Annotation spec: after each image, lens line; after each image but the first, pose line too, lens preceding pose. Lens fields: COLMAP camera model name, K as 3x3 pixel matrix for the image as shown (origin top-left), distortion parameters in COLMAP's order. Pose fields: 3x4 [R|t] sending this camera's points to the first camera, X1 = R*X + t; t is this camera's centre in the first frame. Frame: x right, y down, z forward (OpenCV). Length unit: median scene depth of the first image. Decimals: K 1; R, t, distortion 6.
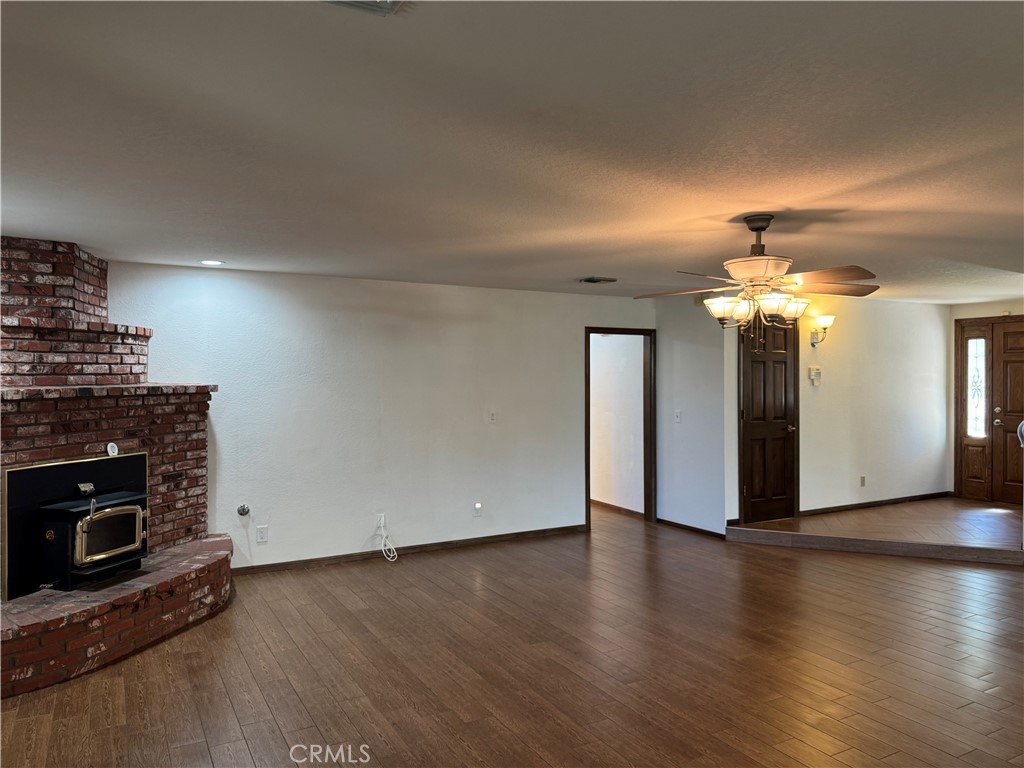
lens RADIAL K [[725.8, 0, 512.0], [0, 725.8, 384.0], [0, 0, 1]] dist [0.099687, -0.144704]
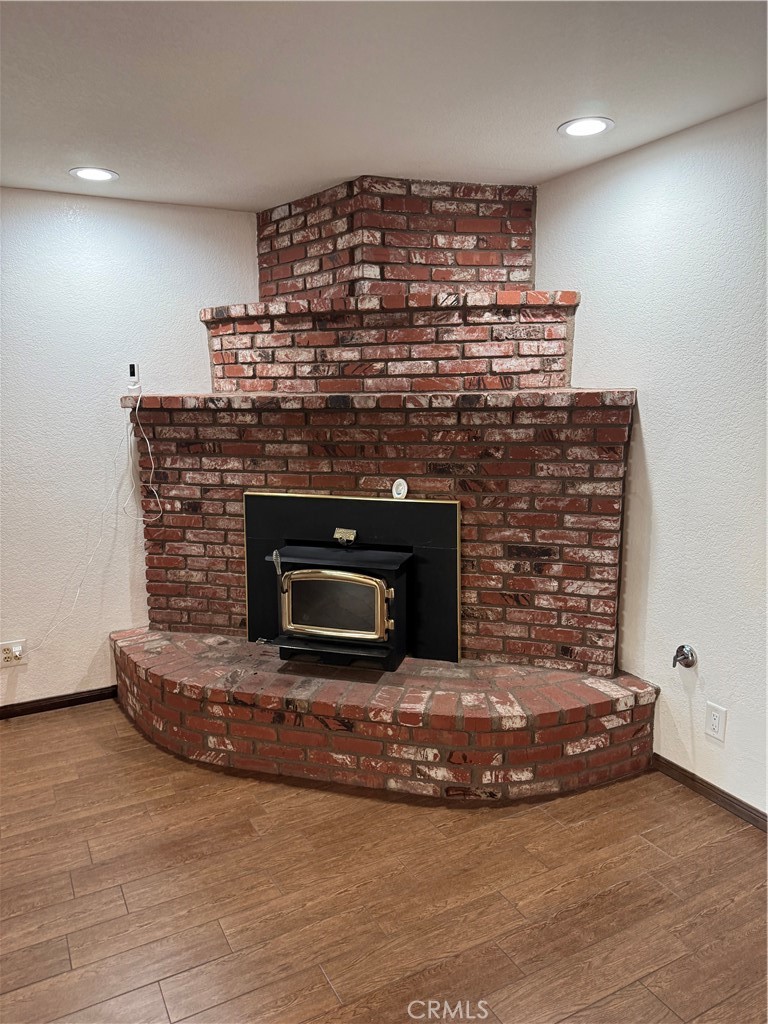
lens RADIAL K [[725.8, 0, 384.0], [0, 725.8, 512.0], [0, 0, 1]] dist [0.099687, -0.144704]
pose [[-0.020042, 0.174035, -0.984535, 0.116214], [0.000896, 0.984736, 0.174052, -0.006214], [0.999799, 0.002606, -0.019892, 0.989916]]
